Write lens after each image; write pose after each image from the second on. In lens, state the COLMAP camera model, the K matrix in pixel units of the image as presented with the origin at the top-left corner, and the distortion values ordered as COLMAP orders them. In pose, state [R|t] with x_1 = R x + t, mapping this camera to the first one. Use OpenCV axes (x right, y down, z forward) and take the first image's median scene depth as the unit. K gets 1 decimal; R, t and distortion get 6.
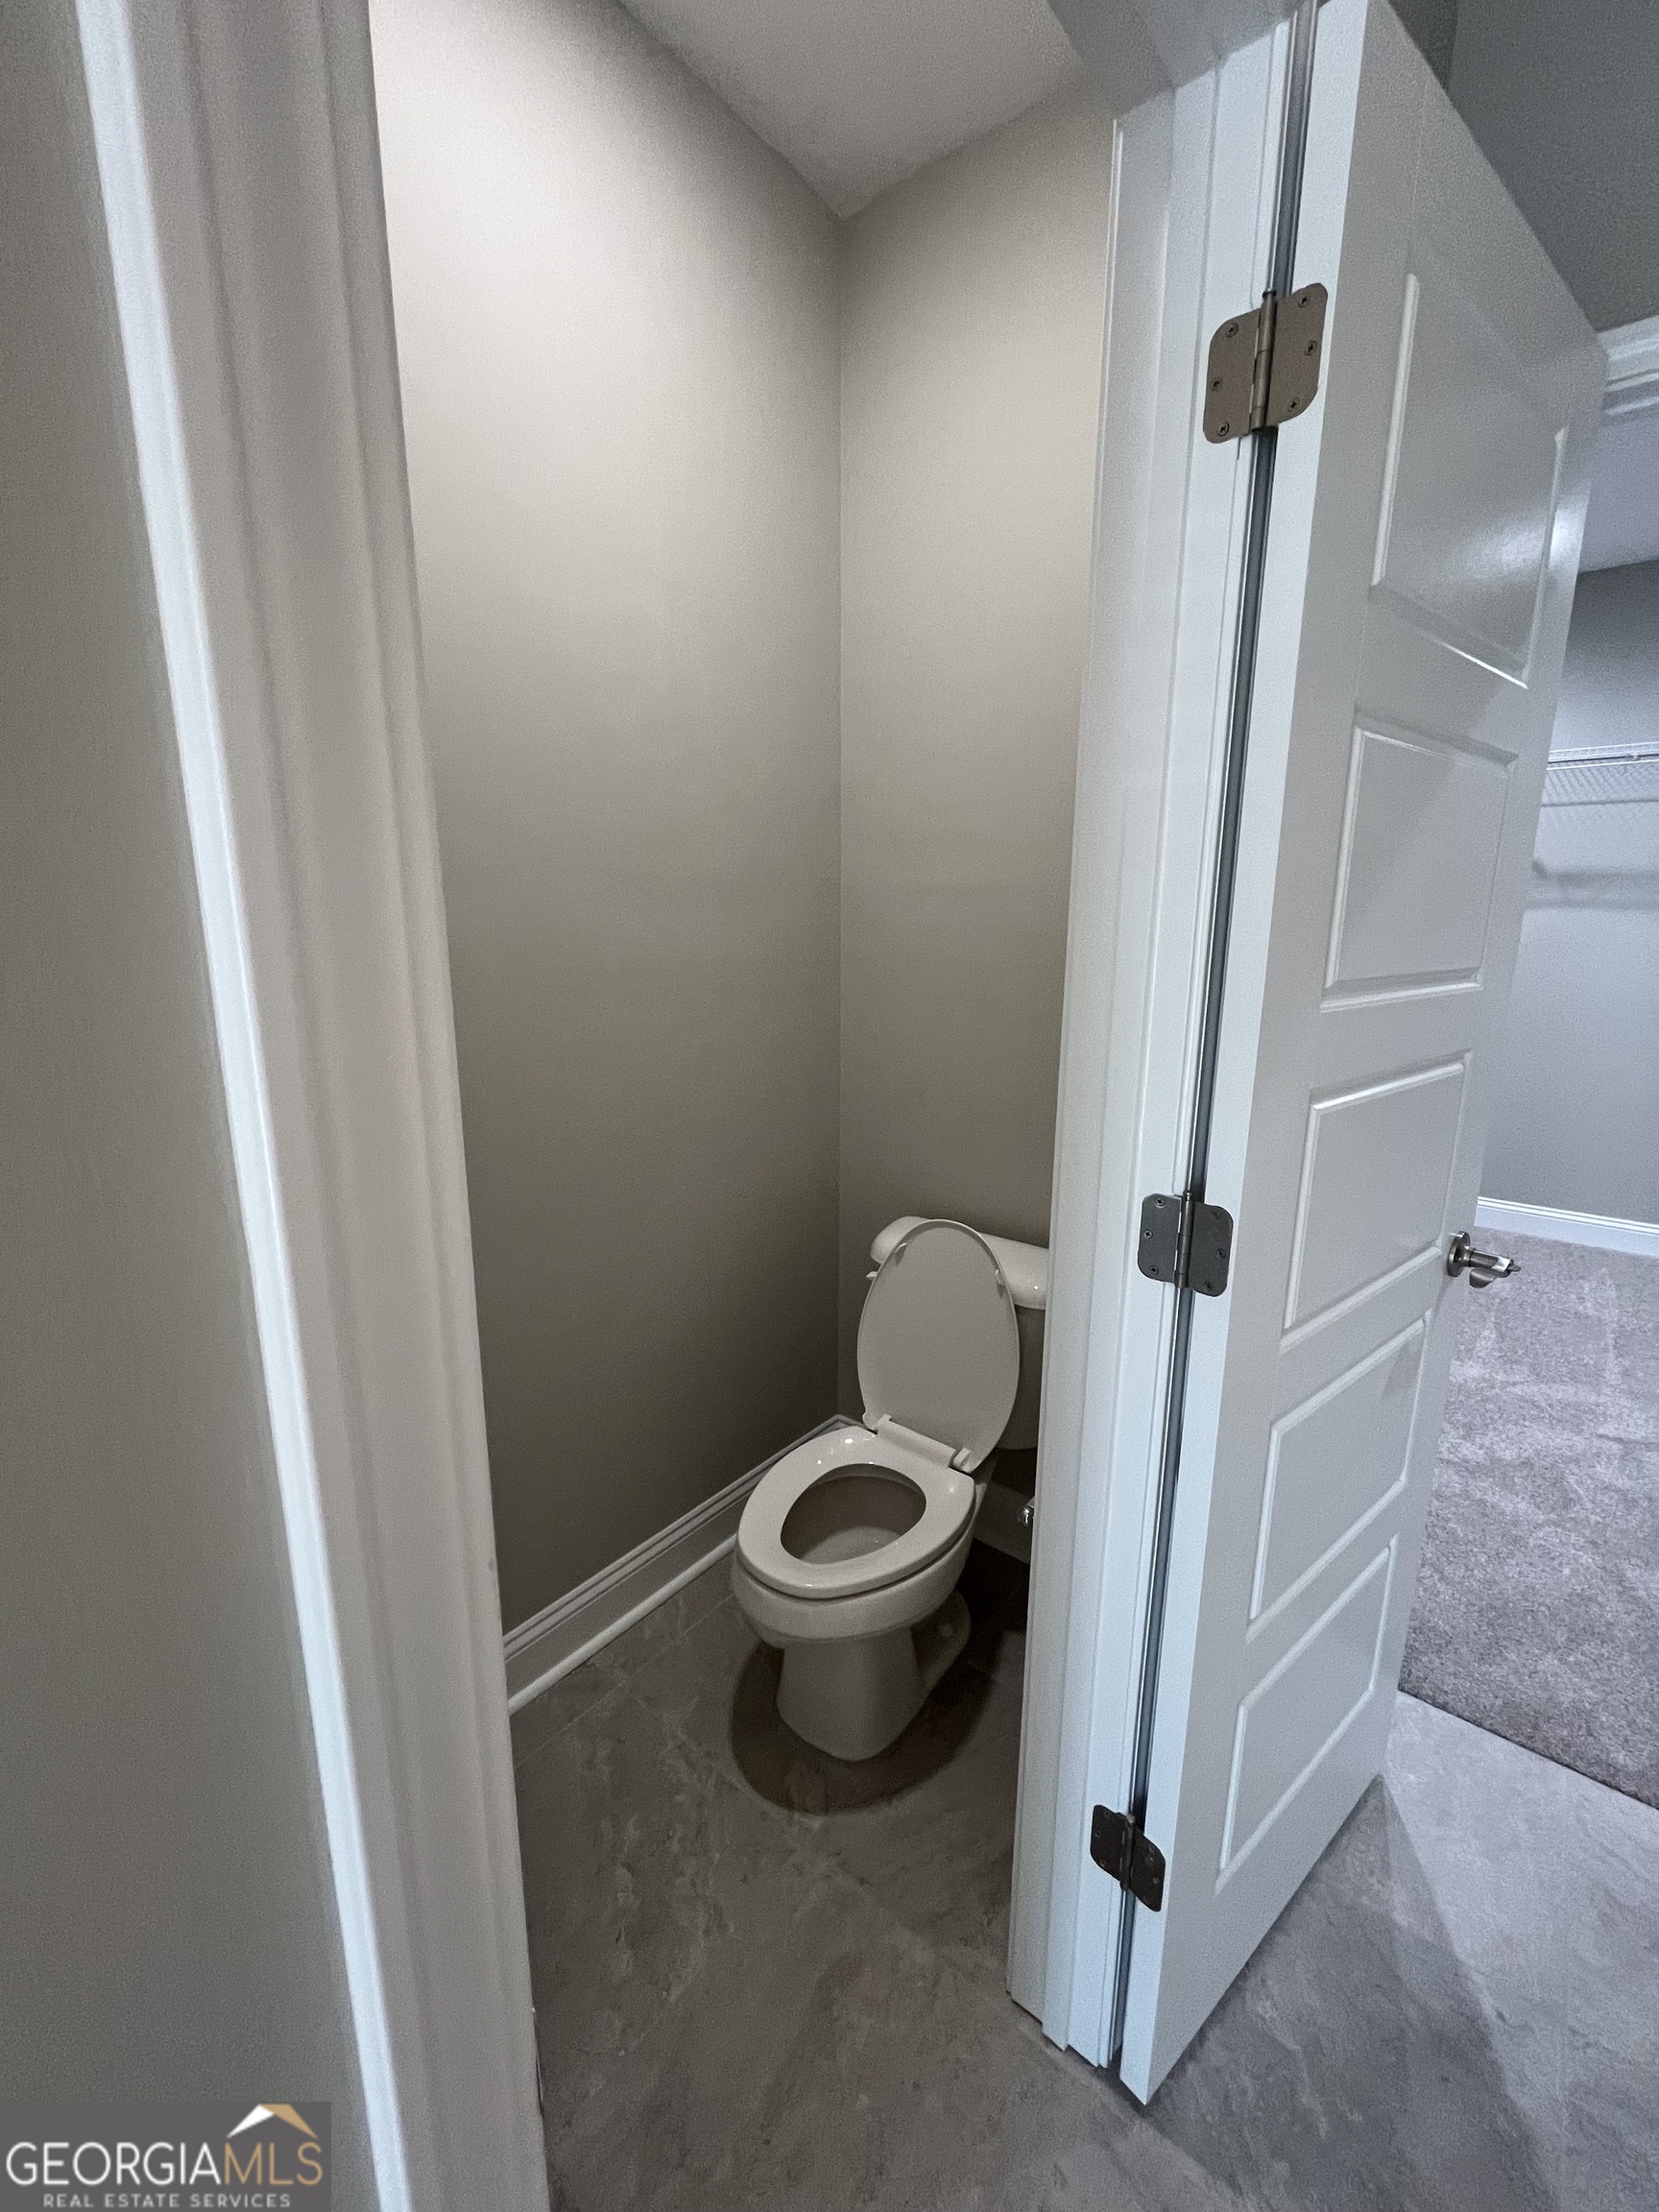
lens RADIAL K [[890.8, 0, 828.3], [0, 890.8, 1098.9], [0, 0, 1]] dist [-0.002217, -0.000246]
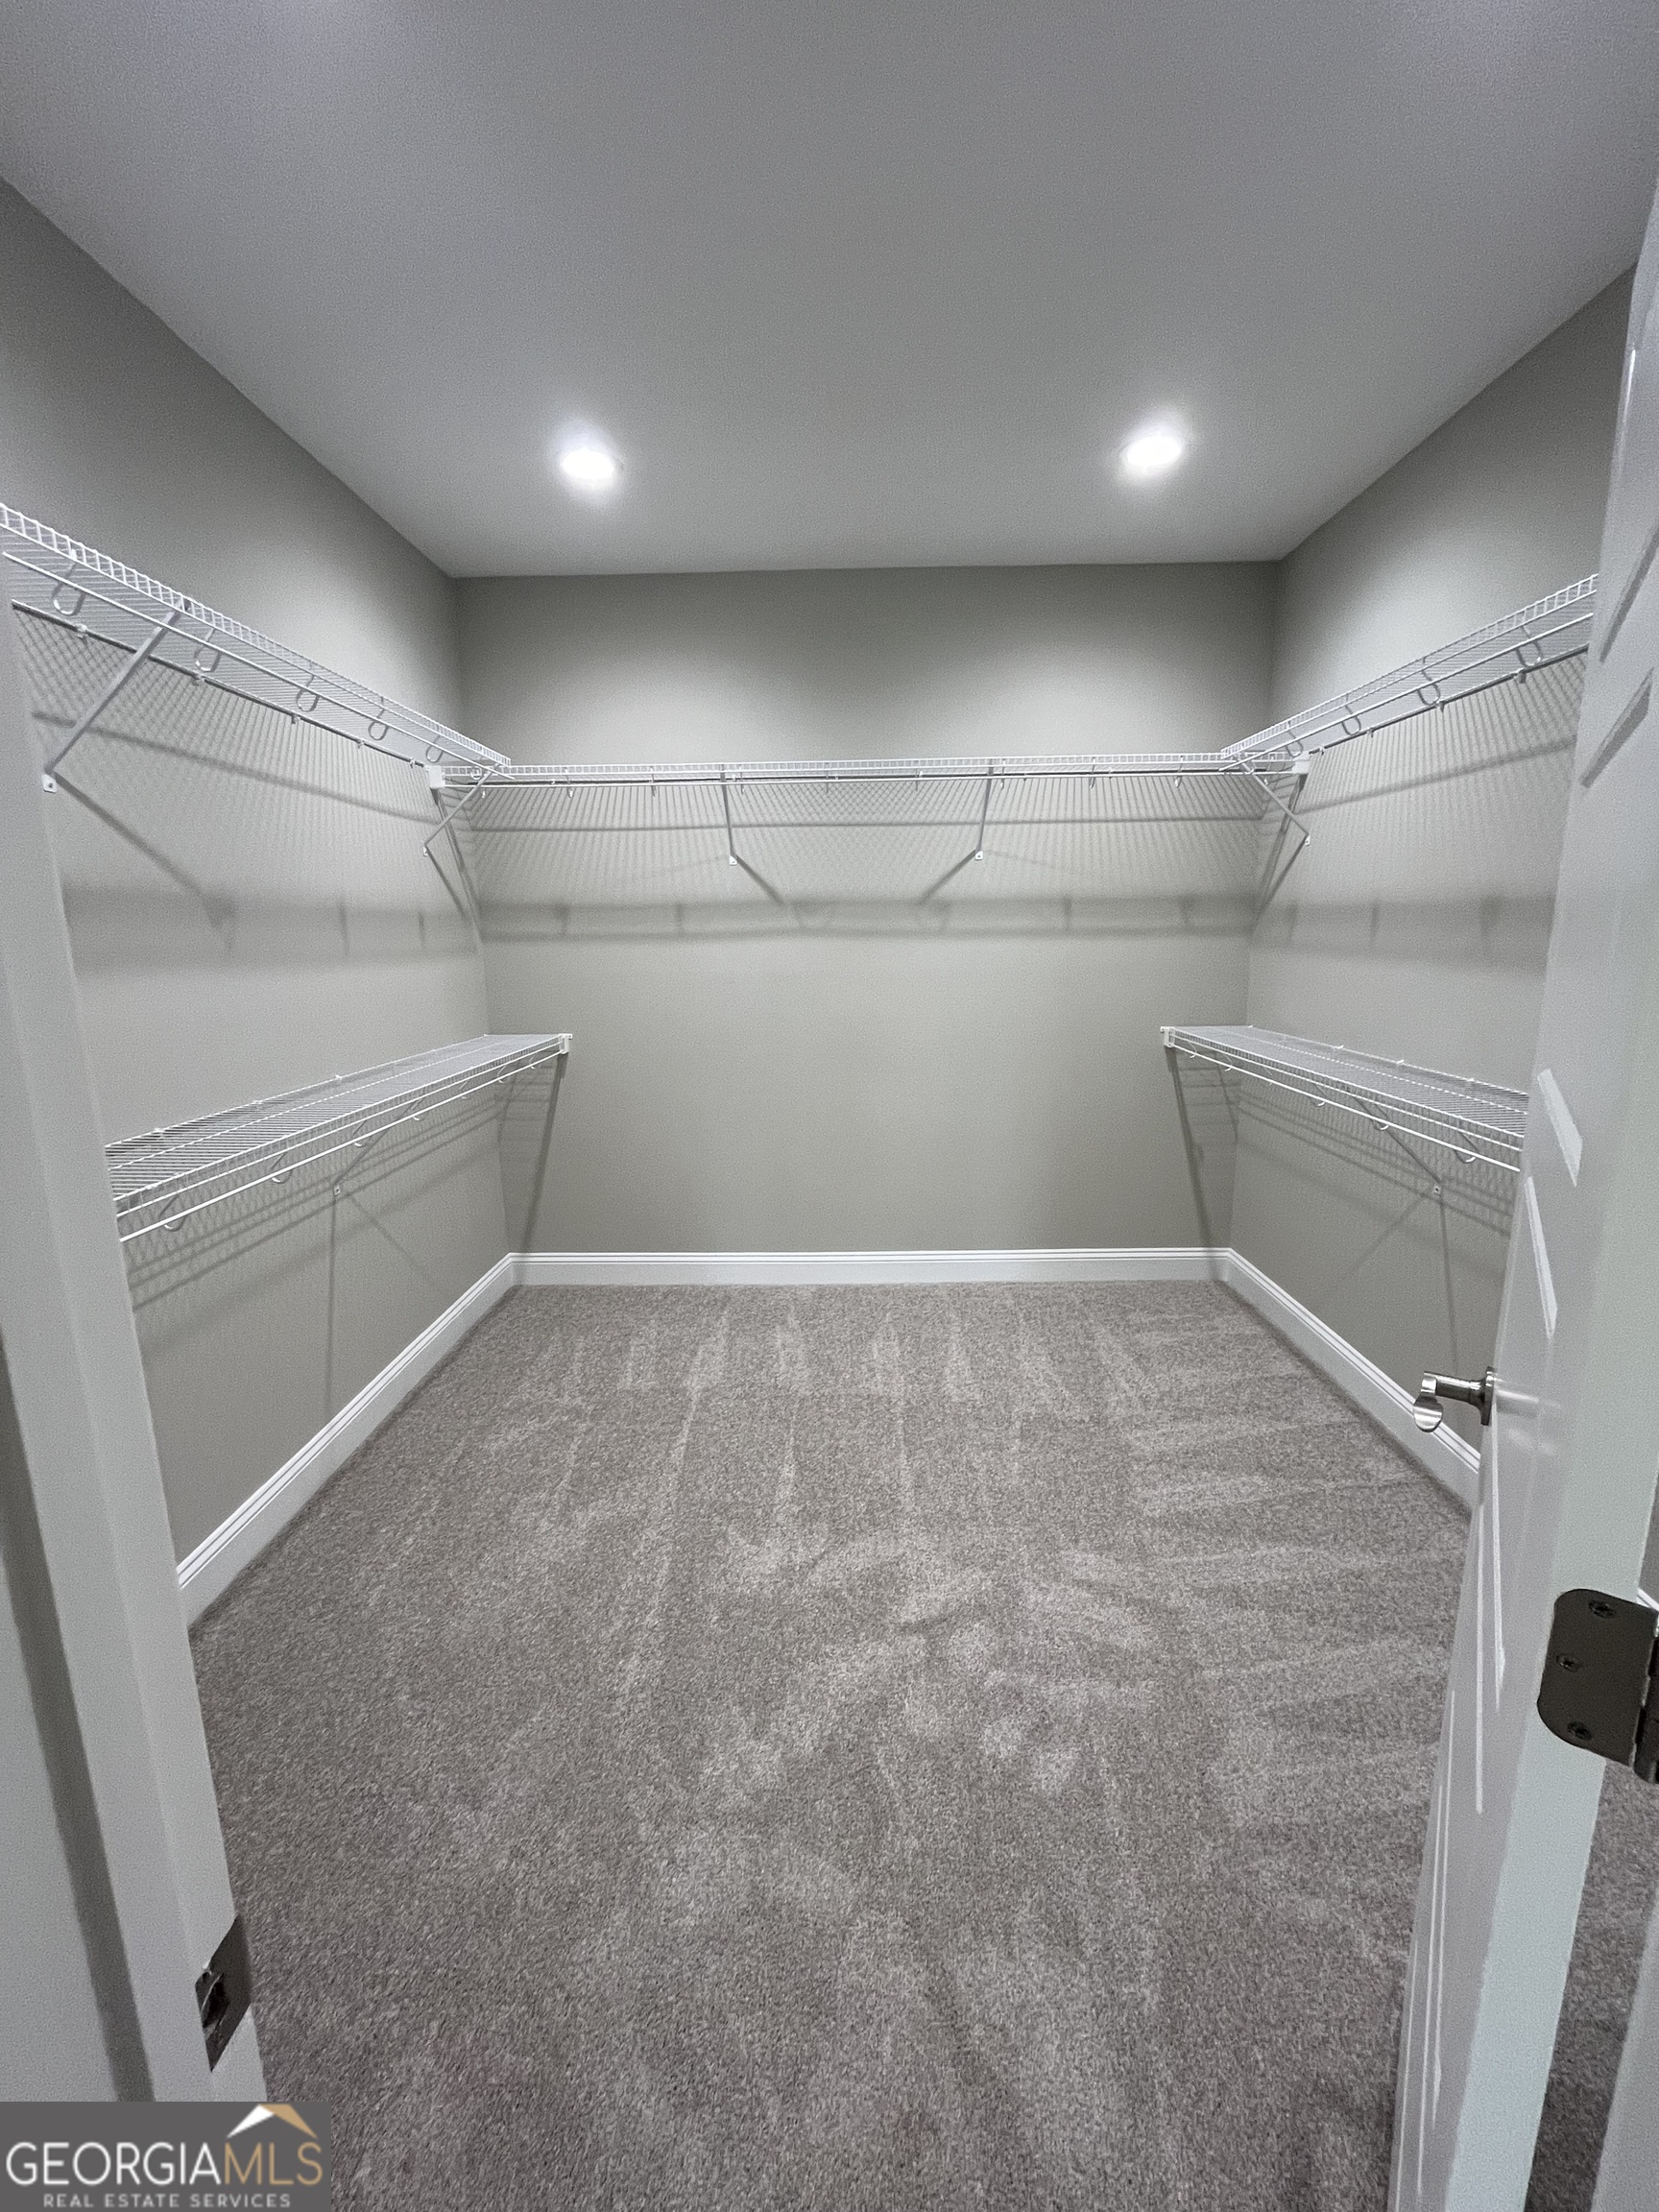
lens RADIAL K [[890.8, 0, 828.3], [0, 890.8, 1098.9], [0, 0, 1]] dist [-0.002217, -0.000246]
pose [[0.784981, -0.130296, 0.605664, 0.385766], [0.140114, 0.989640, 0.031304, -0.106006], [-0.603468, 0.060289, 0.795105, 0.373883]]
